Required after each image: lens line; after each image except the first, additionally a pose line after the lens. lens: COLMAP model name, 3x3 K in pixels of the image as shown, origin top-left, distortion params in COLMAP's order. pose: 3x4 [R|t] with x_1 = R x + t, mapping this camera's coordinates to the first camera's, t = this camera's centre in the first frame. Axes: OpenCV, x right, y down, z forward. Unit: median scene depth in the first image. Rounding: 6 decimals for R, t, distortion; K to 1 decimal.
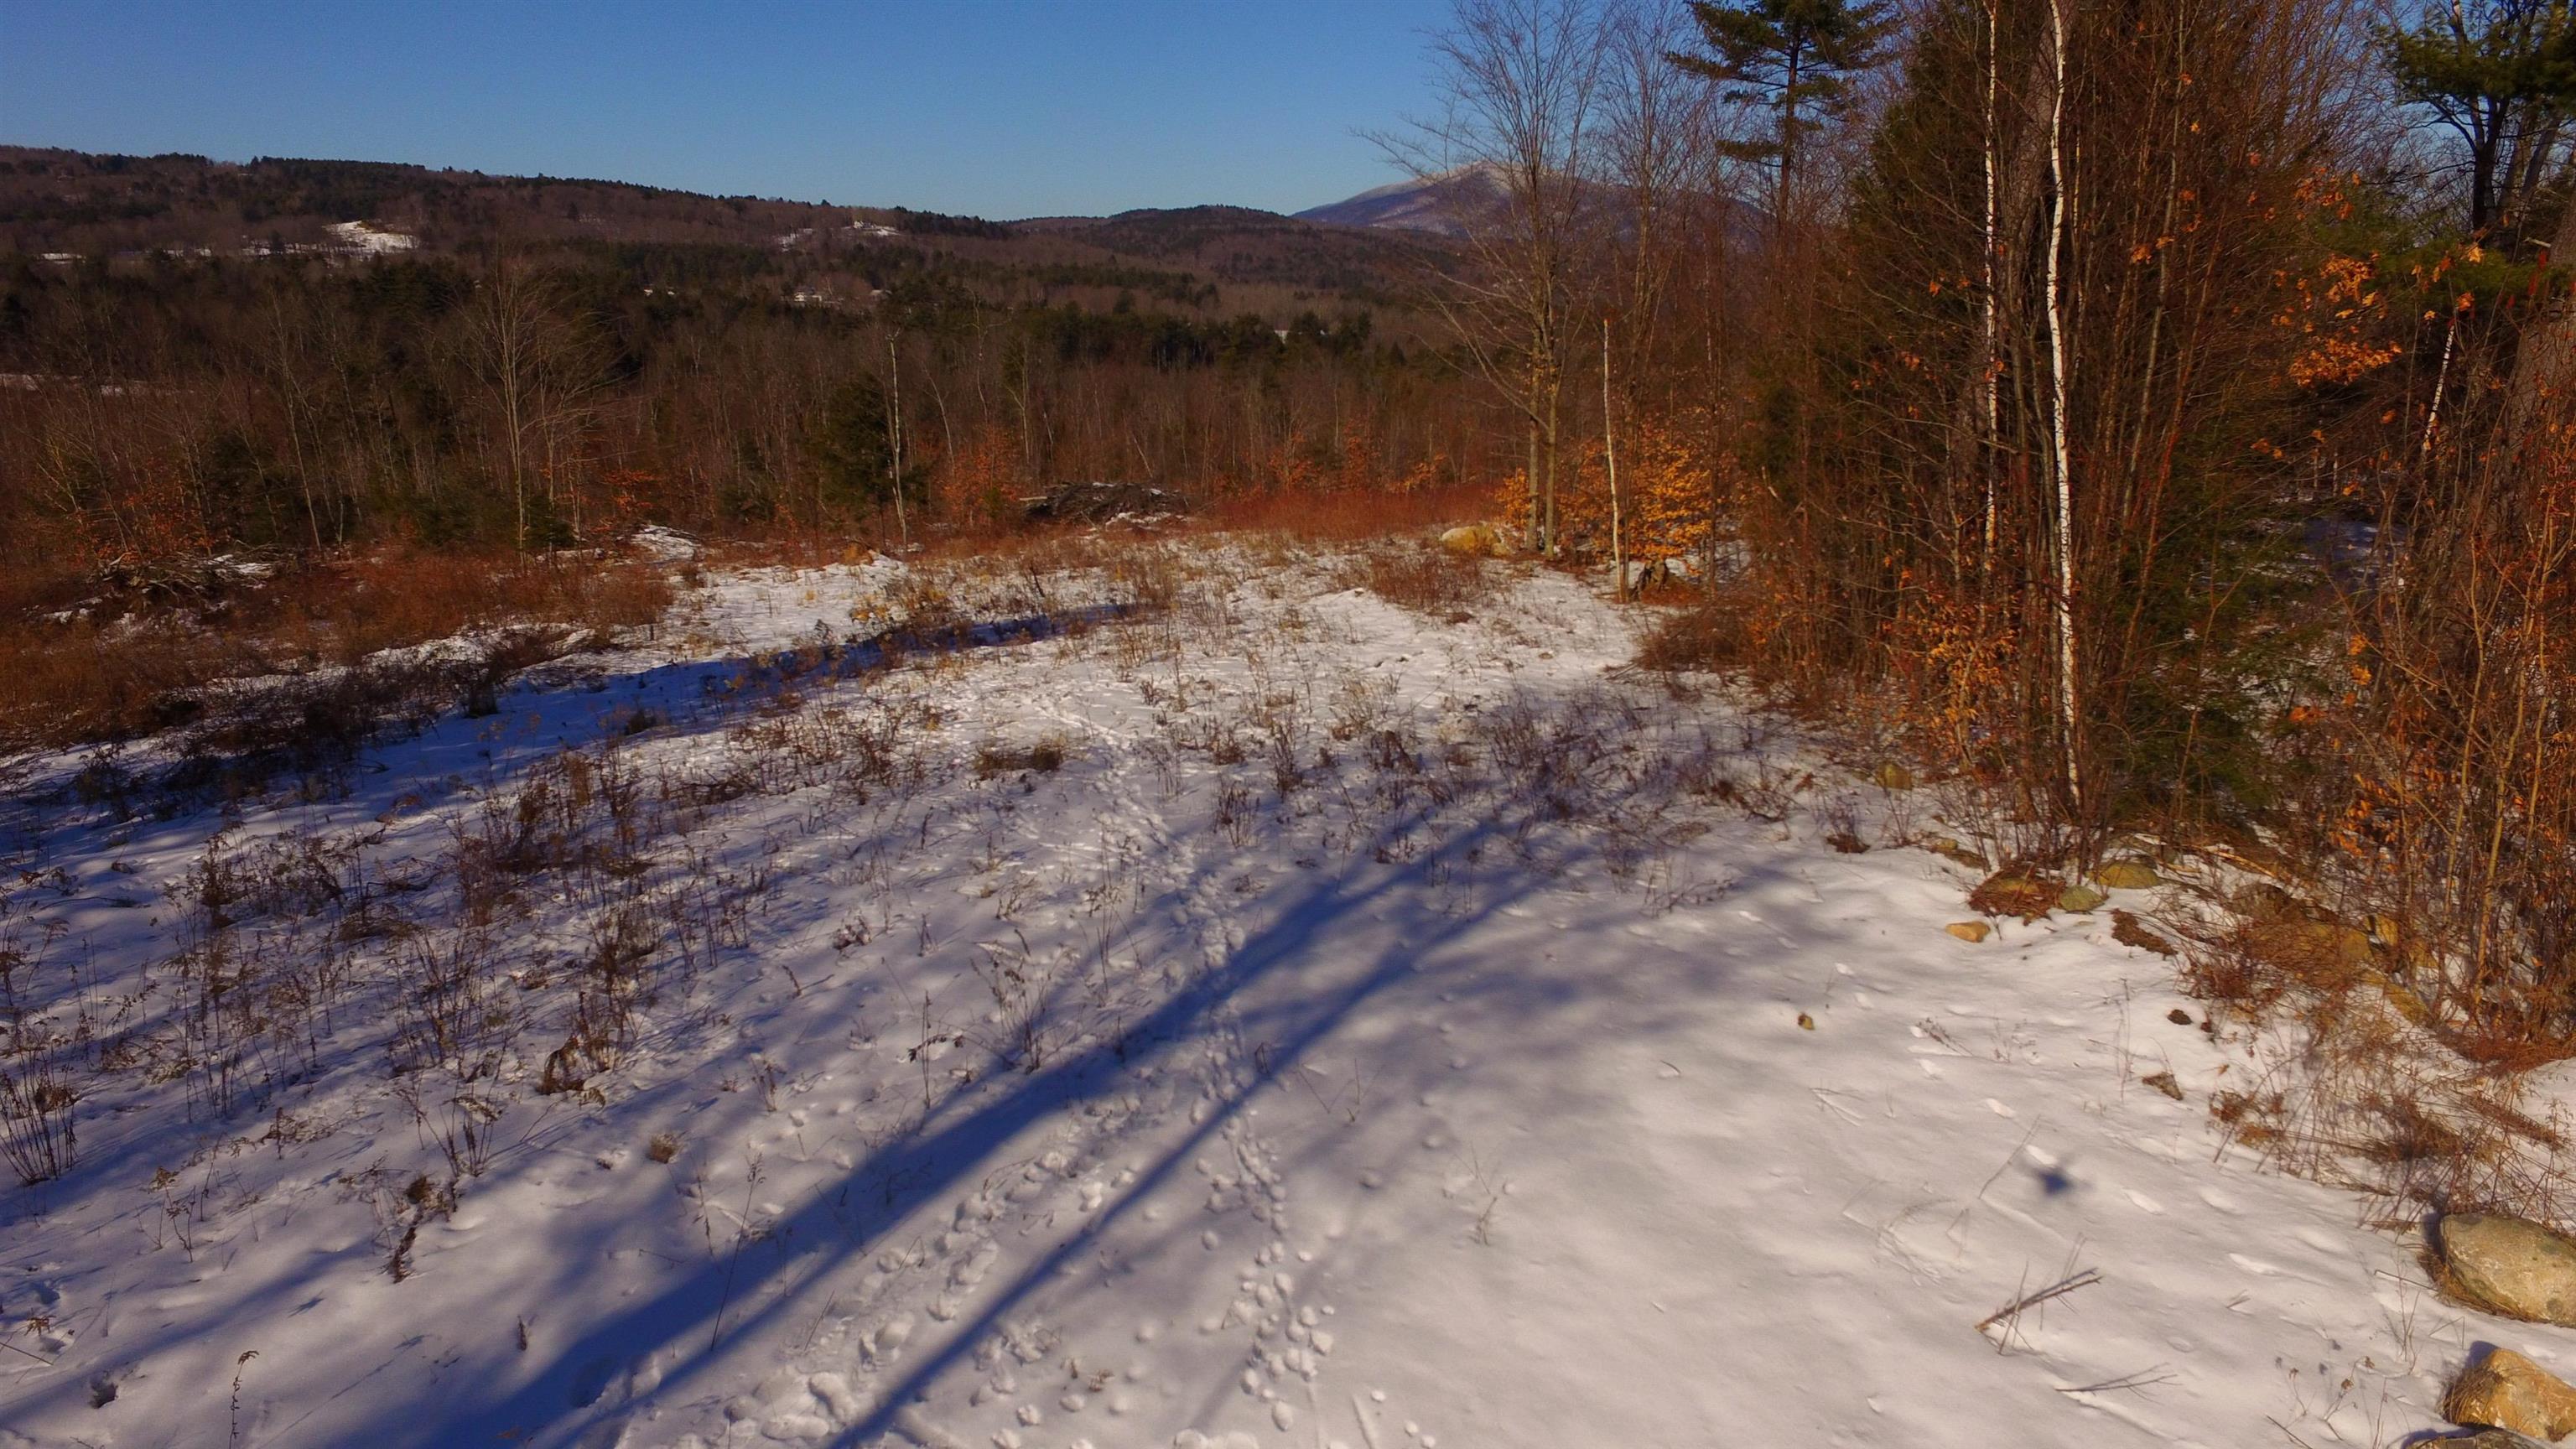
lens RADIAL K [[1502.0, 0, 1287.2], [0, 1502.0, 720.8], [0, 0, 1]] dist [-0.010040, 0.013516]
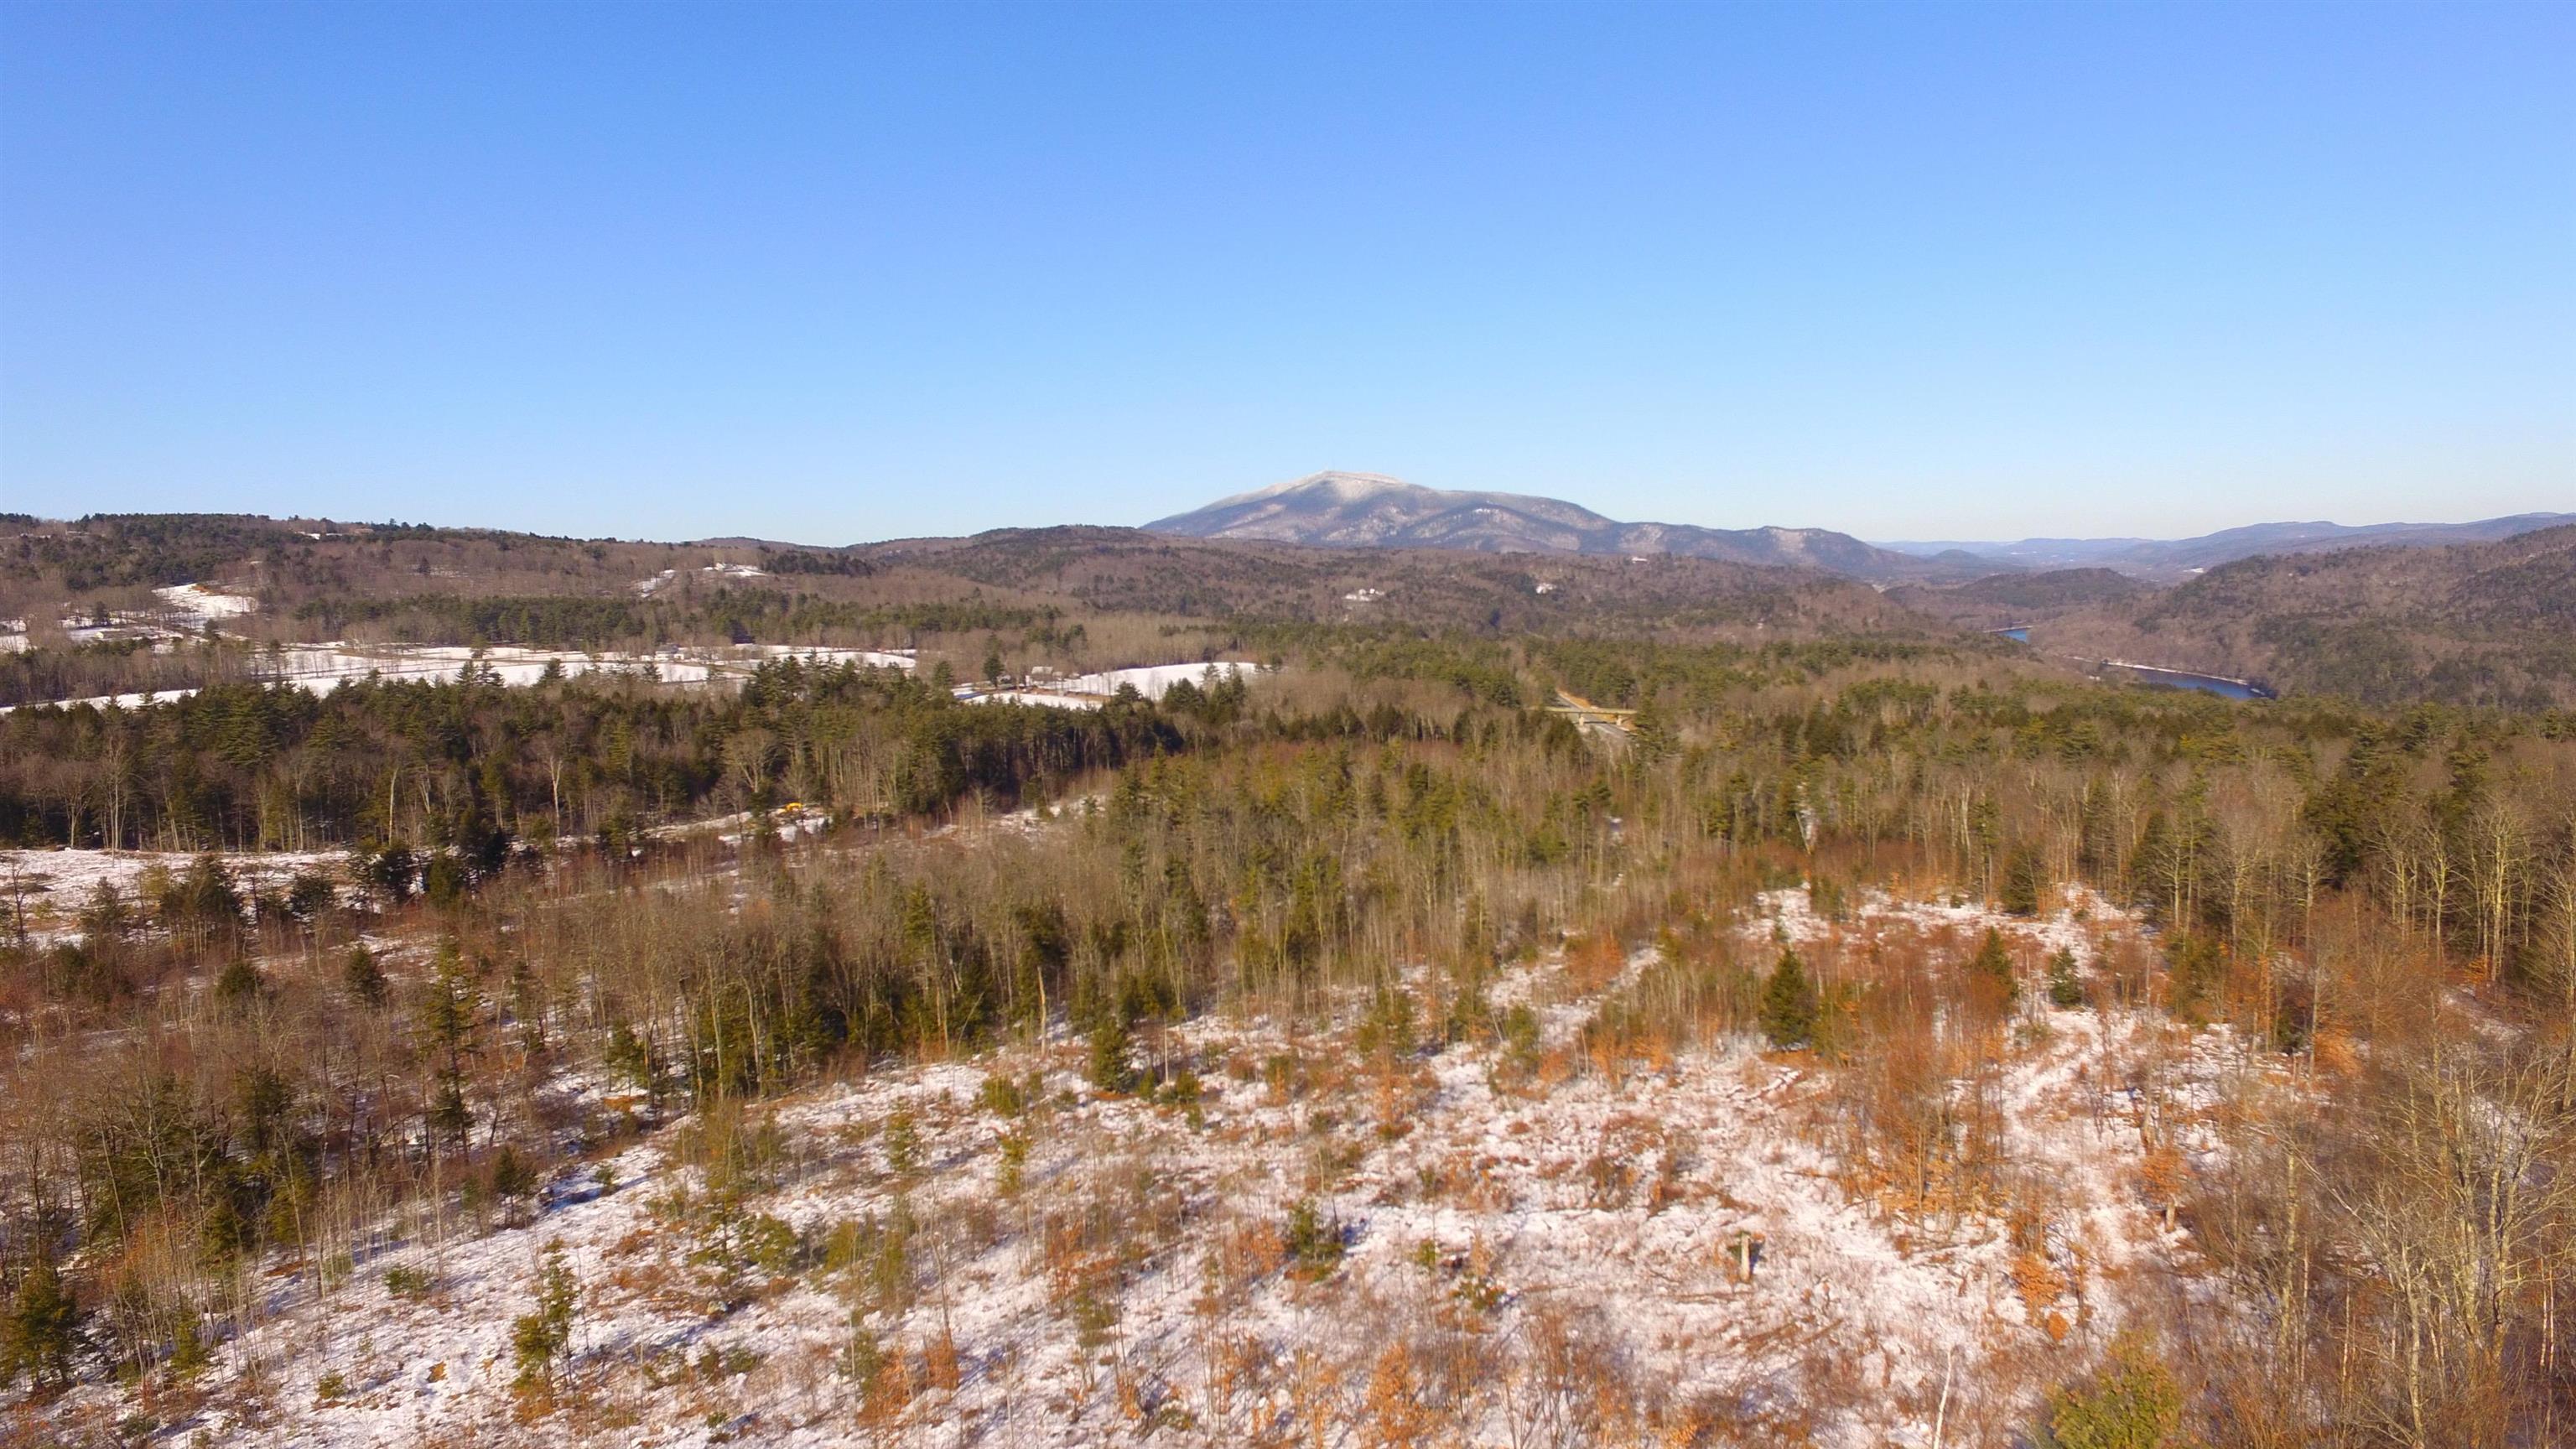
lens RADIAL K [[1502.0, 0, 1286.1], [0, 1502.0, 725.6], [0, 0, 1]] dist [-0.010040, 0.013516]
pose [[0.995186, -0.036145, 0.091095, -0.093054], [0.052540, 0.981413, -0.184575, -0.463485], [-0.082730, 0.188472, 0.978588, 0.100343]]
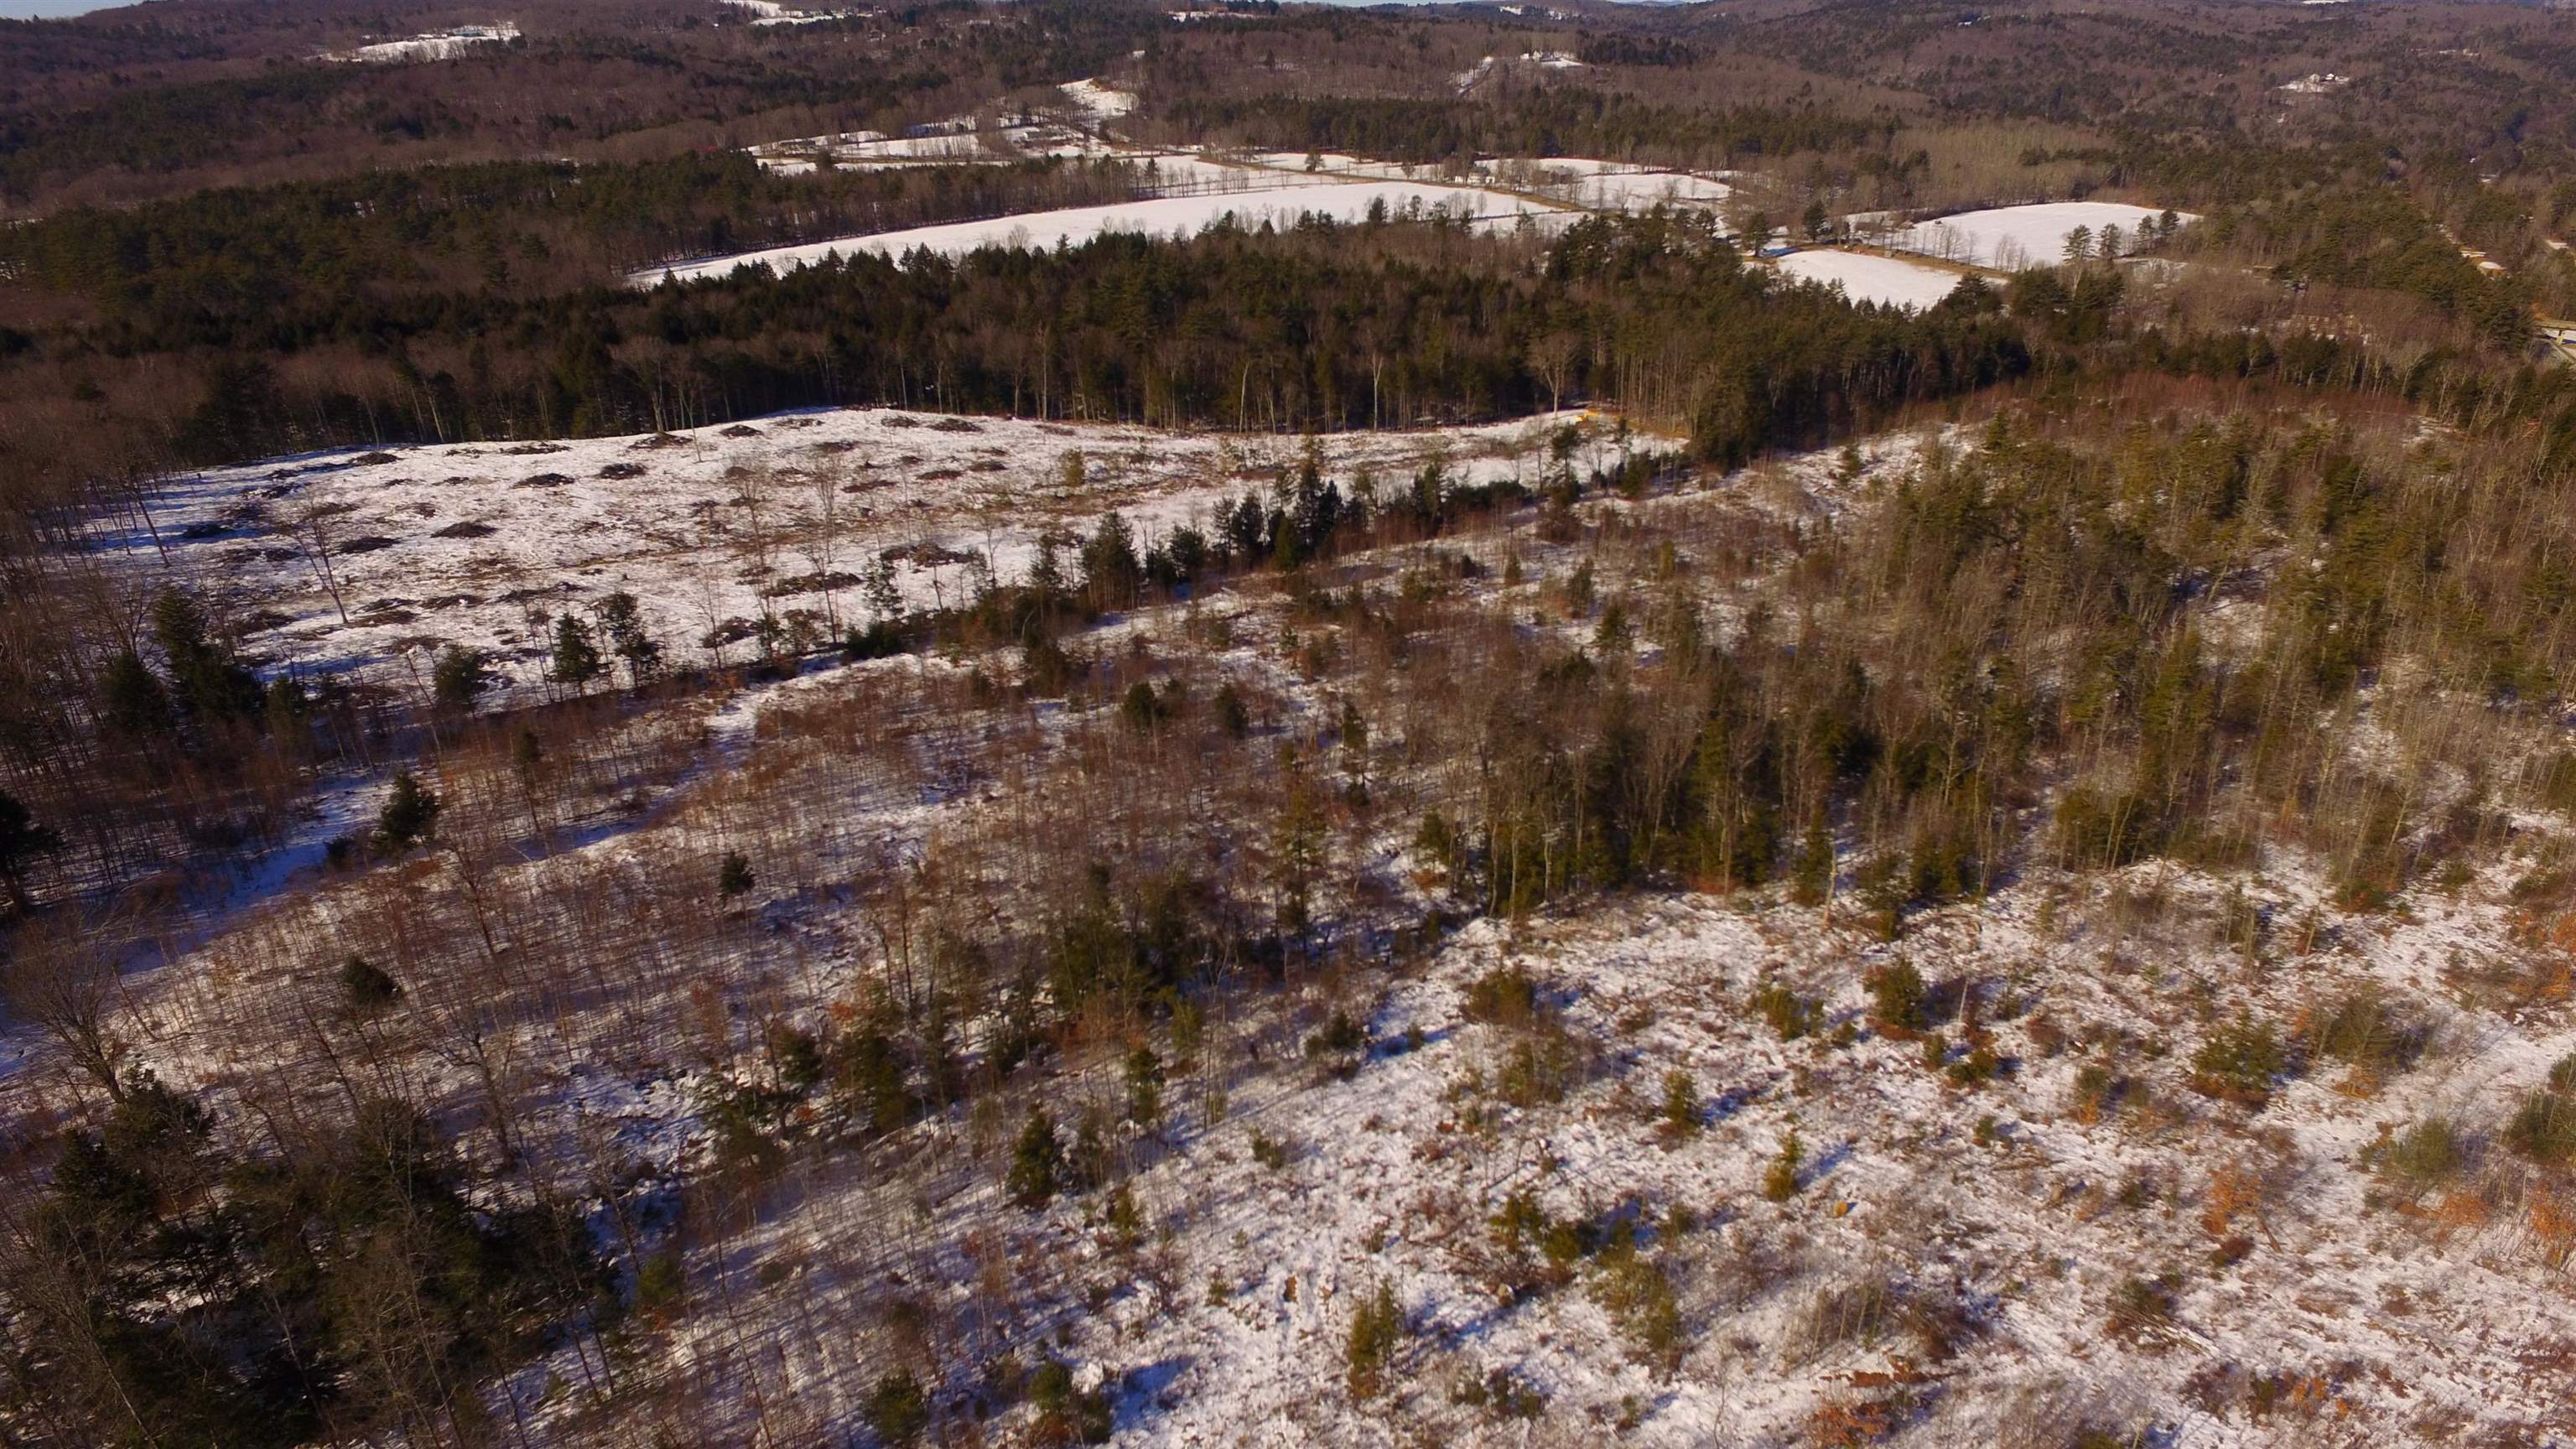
lens RADIAL K [[1502.0, 0, 1286.7], [0, 1502.0, 721.9], [0, 0, 1]] dist [-0.010040, 0.013516]
pose [[0.915727, 0.144009, -0.375106, -0.219516], [-0.090309, 0.983446, 0.157094, -1.035790], [0.391519, -0.109980, 0.913574, 0.146444]]
